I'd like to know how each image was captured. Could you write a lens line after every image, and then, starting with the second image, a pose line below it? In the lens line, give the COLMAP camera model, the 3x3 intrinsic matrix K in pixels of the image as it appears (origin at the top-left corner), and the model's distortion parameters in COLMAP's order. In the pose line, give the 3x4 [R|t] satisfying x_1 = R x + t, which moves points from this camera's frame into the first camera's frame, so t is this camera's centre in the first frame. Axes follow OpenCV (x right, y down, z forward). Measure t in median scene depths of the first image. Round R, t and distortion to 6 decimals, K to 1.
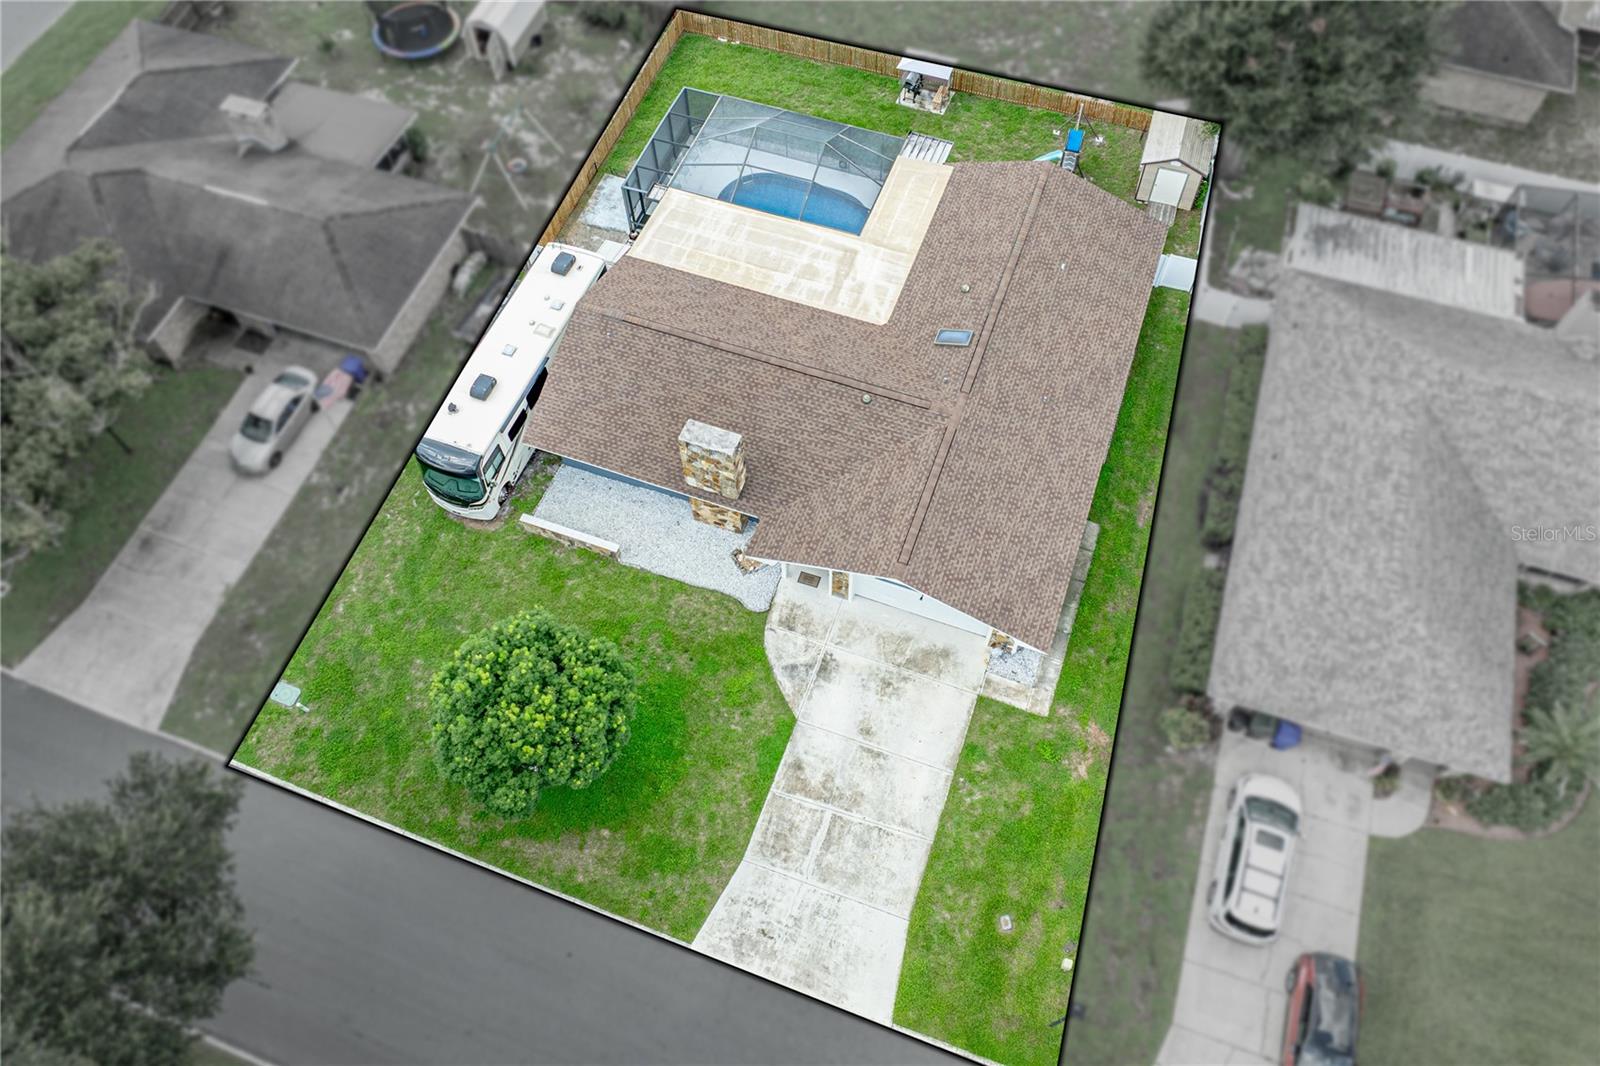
lens RADIAL K [[1130.3, 0, 807.8], [0, 1130.3, 561.2], [0, 0, 1]] dist [-0.012304, -0.003729]
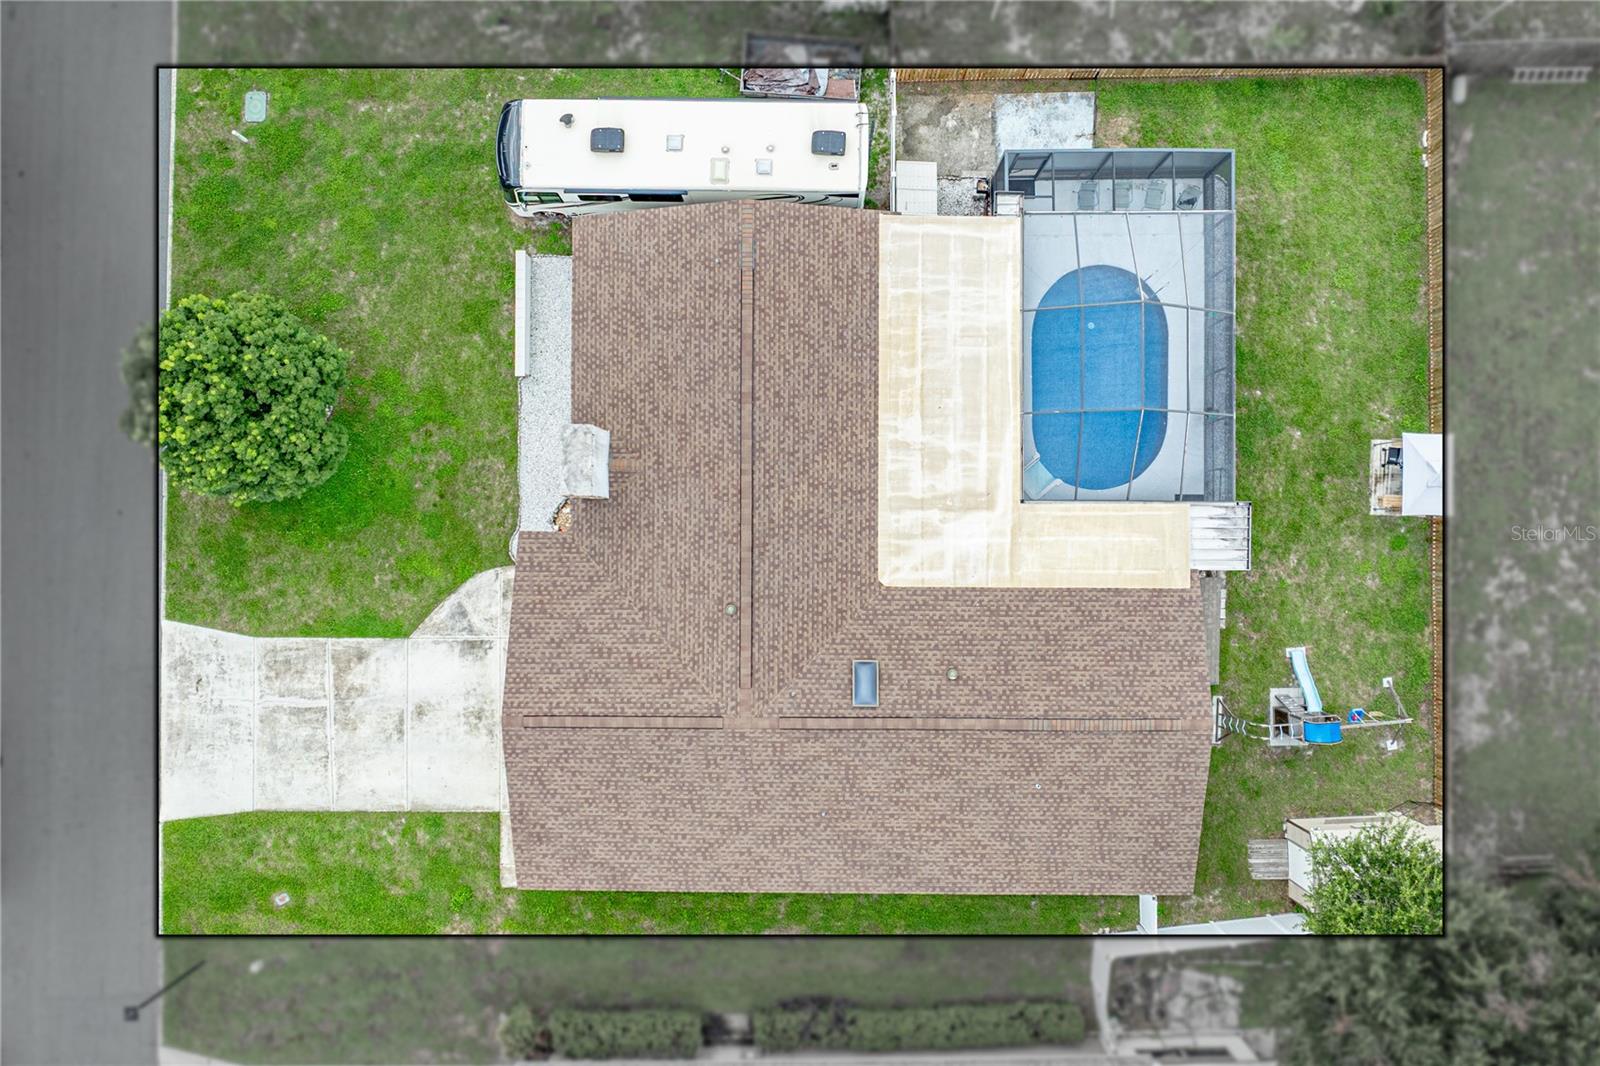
lens RADIAL K [[1133.8, 0, 800.0], [0, 1133.8, 533.0], [0, 0, 1]] dist [-0.016038, -0.001893]
pose [[0.341005, 0.940011, 0.009750, 0.010337], [-0.815709, 0.290725, 0.500098, -0.629631], [0.467263, -0.178489, 0.865914, 0.354652]]
